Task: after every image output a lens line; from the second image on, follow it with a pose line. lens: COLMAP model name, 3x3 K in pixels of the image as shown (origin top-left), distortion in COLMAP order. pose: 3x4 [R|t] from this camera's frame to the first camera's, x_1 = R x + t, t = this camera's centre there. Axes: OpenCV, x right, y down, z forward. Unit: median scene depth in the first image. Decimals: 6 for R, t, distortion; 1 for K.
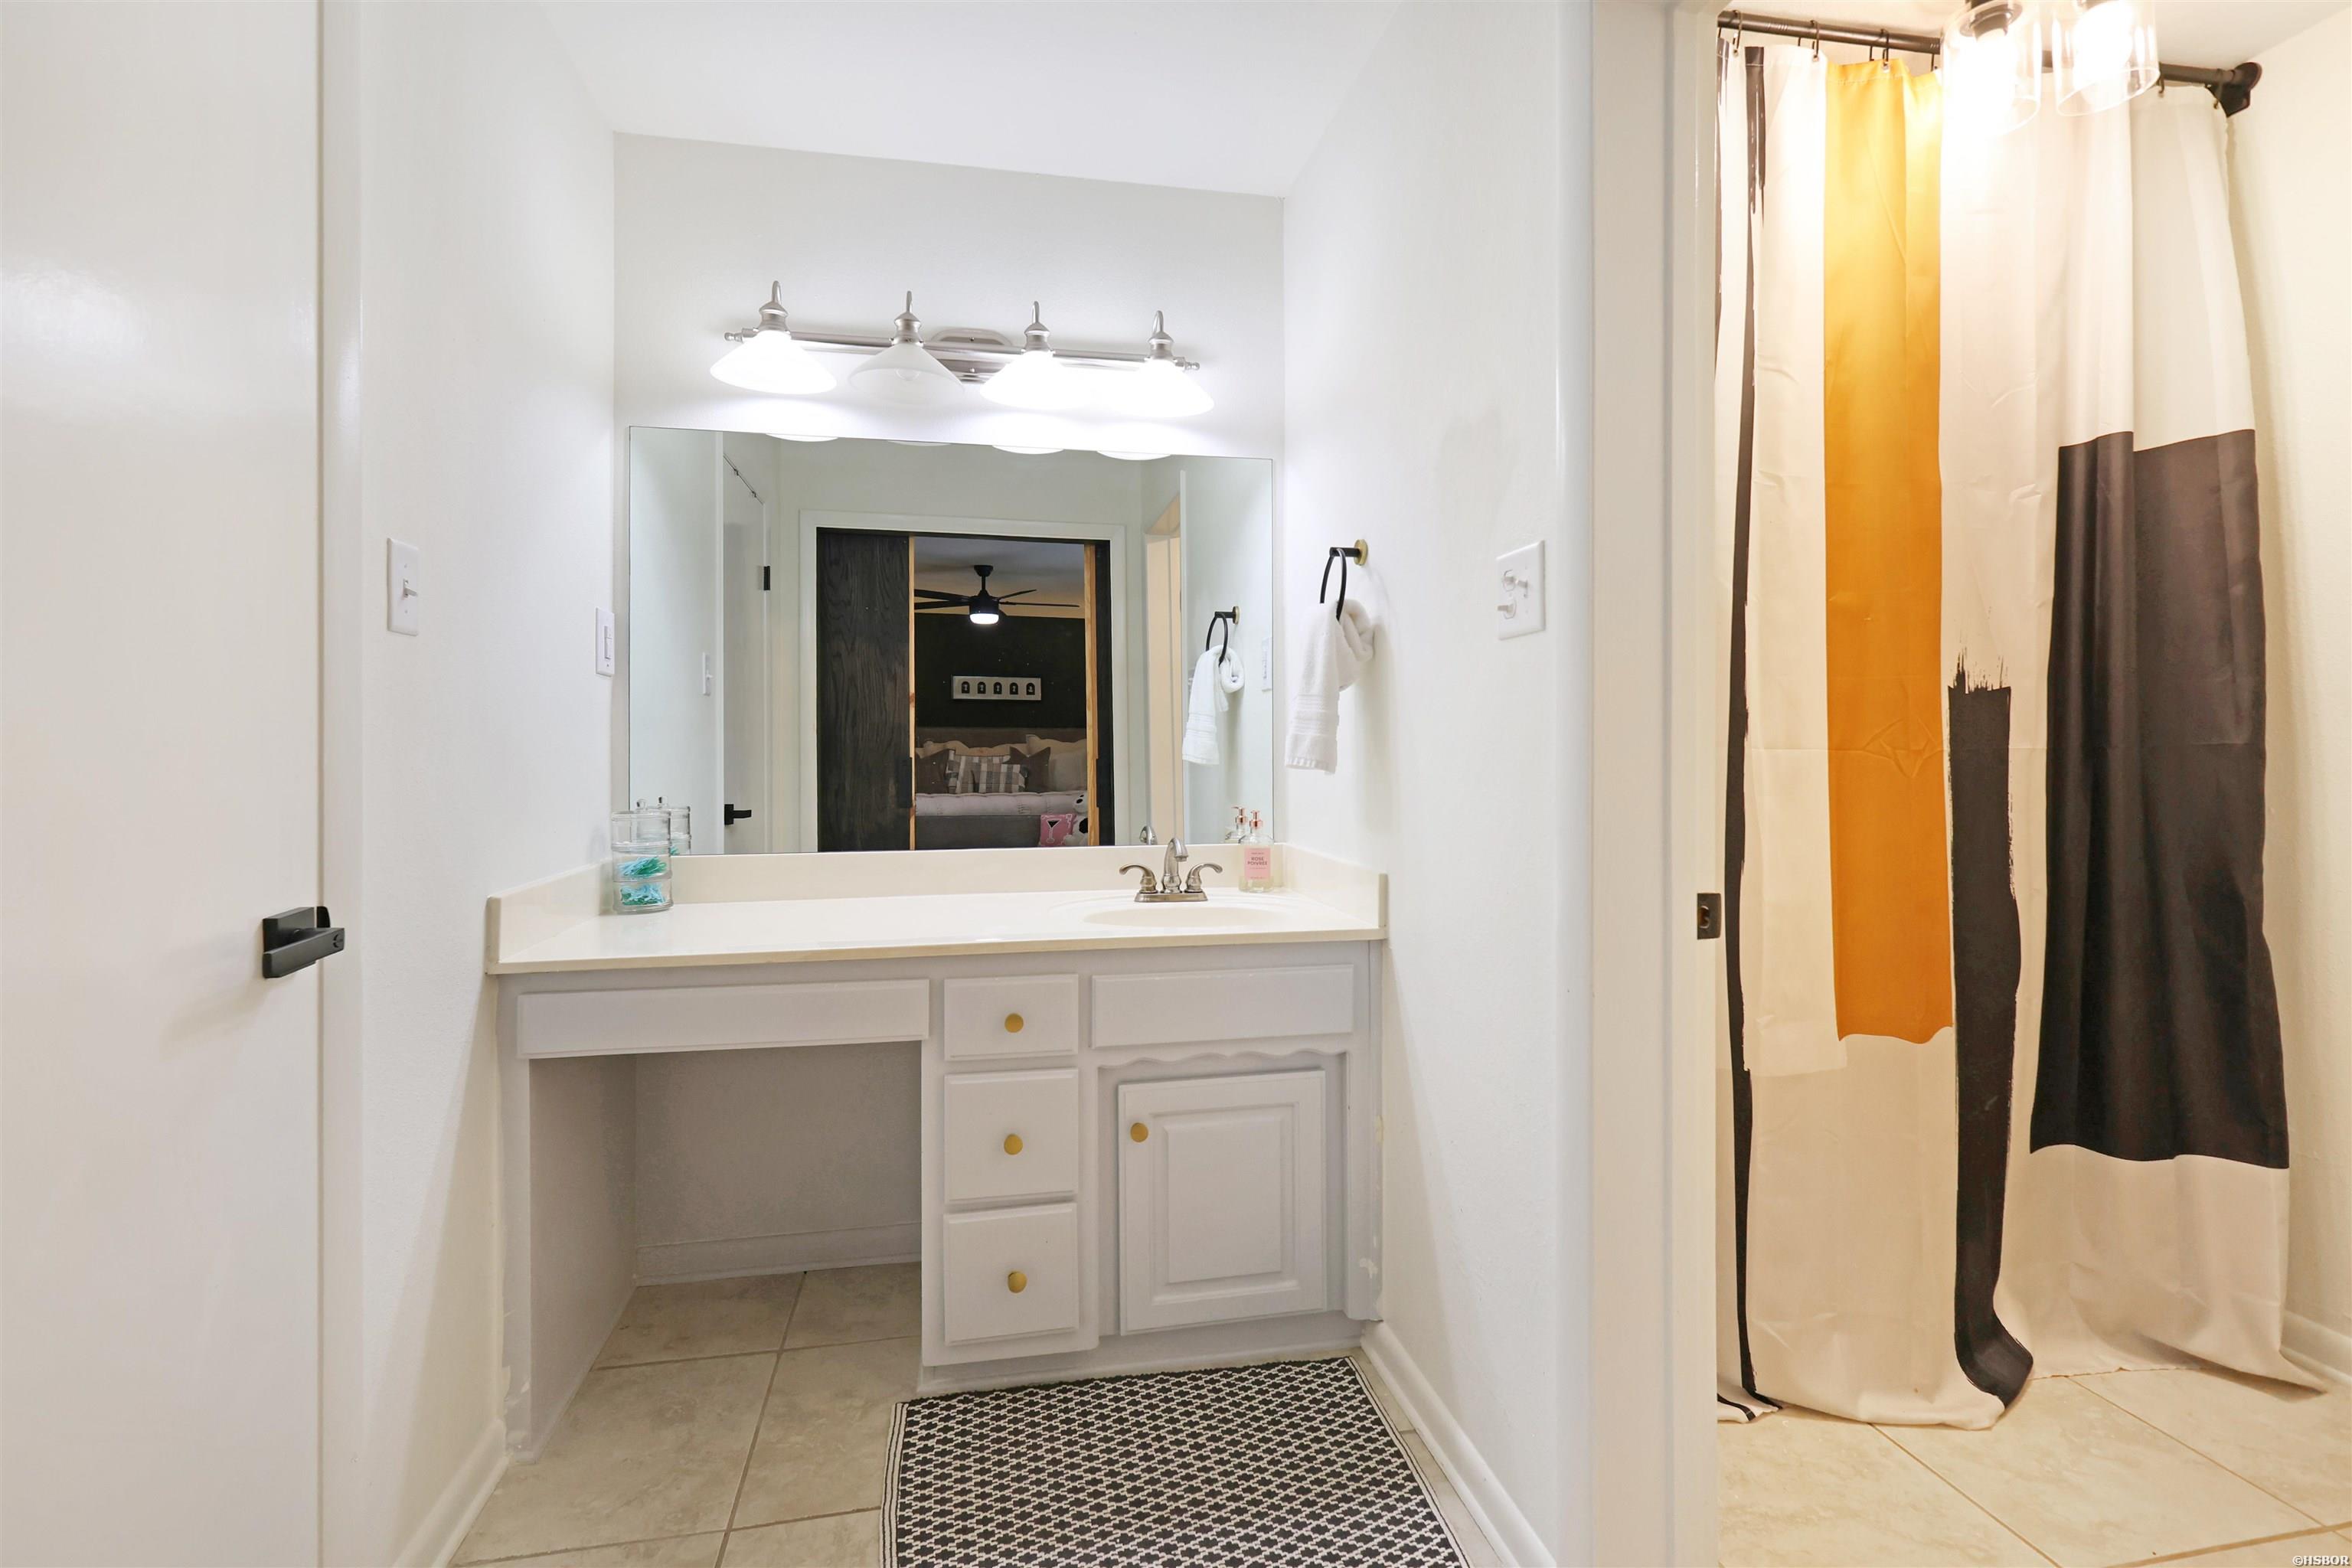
lens RADIAL K [[1023.3, 0, 1166.6], [0, 1023.3, 765.5], [0, 0, 1]] dist [0.000262, -0.000957]
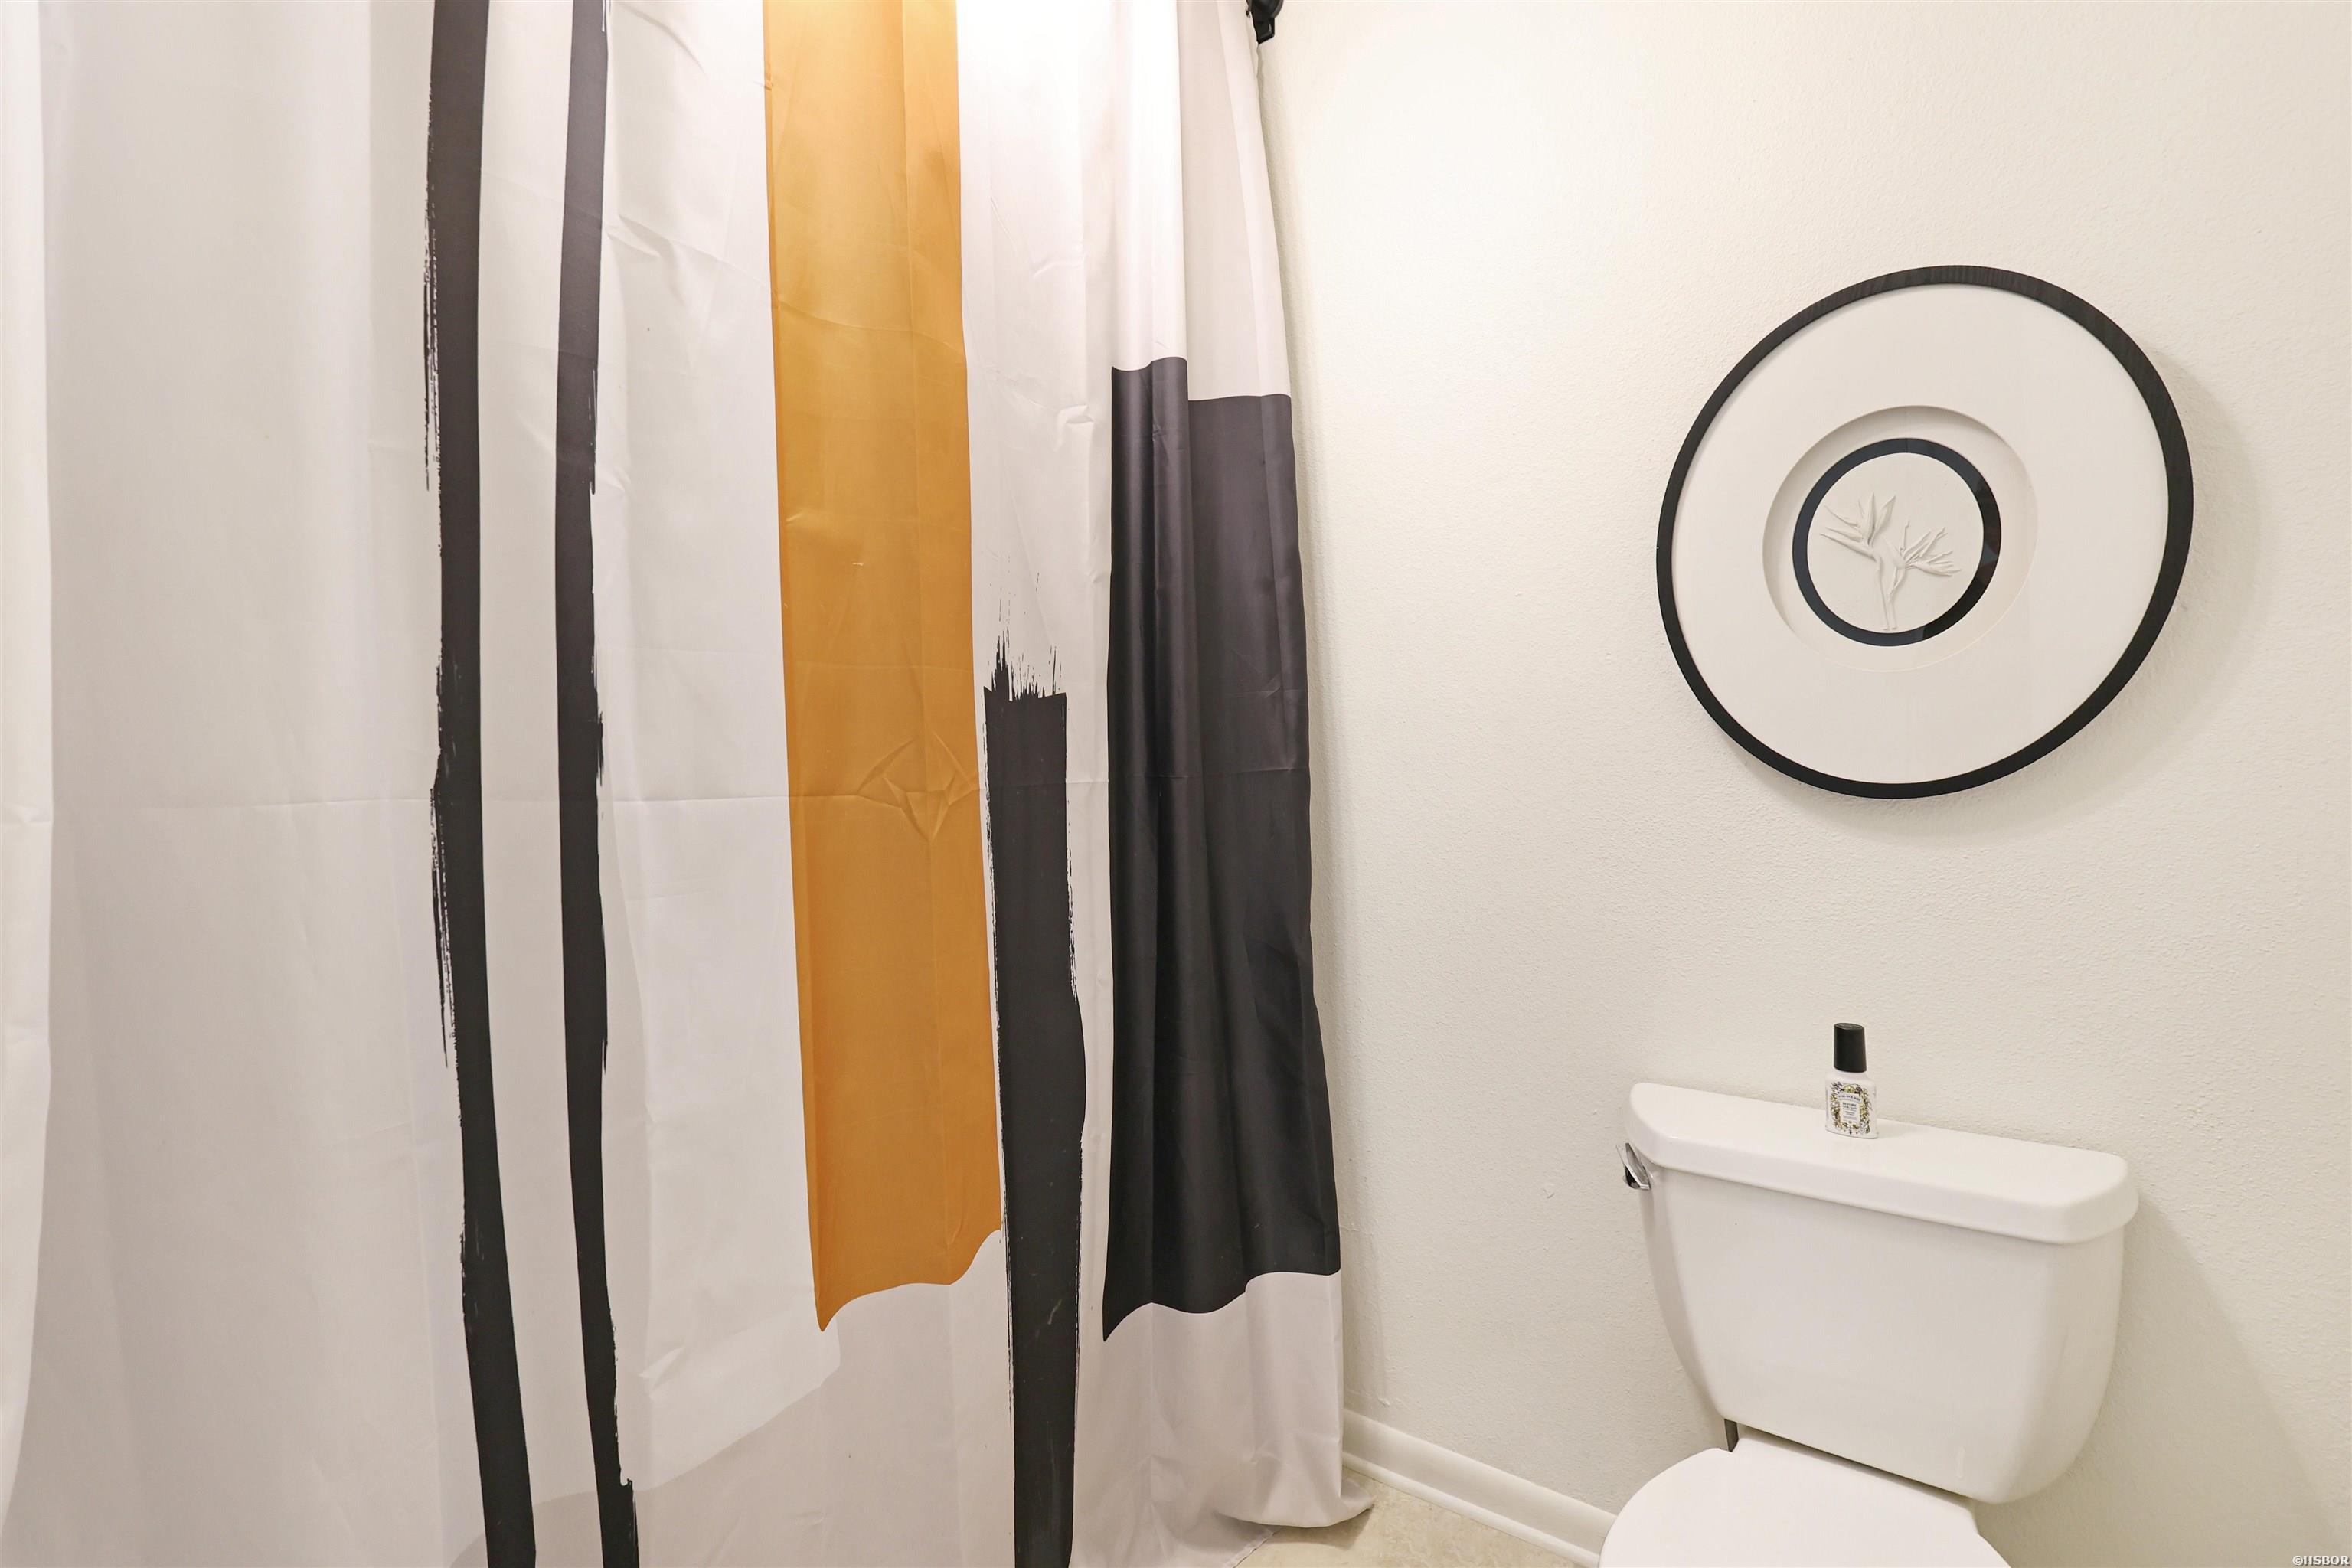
lens RADIAL K [[1023.3, 0, 1175.7], [0, 1023.3, 771.5], [0, 0, 1]] dist [0.000262, -0.000957]
pose [[0.729645, -0.017102, 0.683612, 0.412104], [0.023478, 0.999724, -0.000048, -0.022589], [-0.683423, 0.016085, 0.729846, 0.452814]]
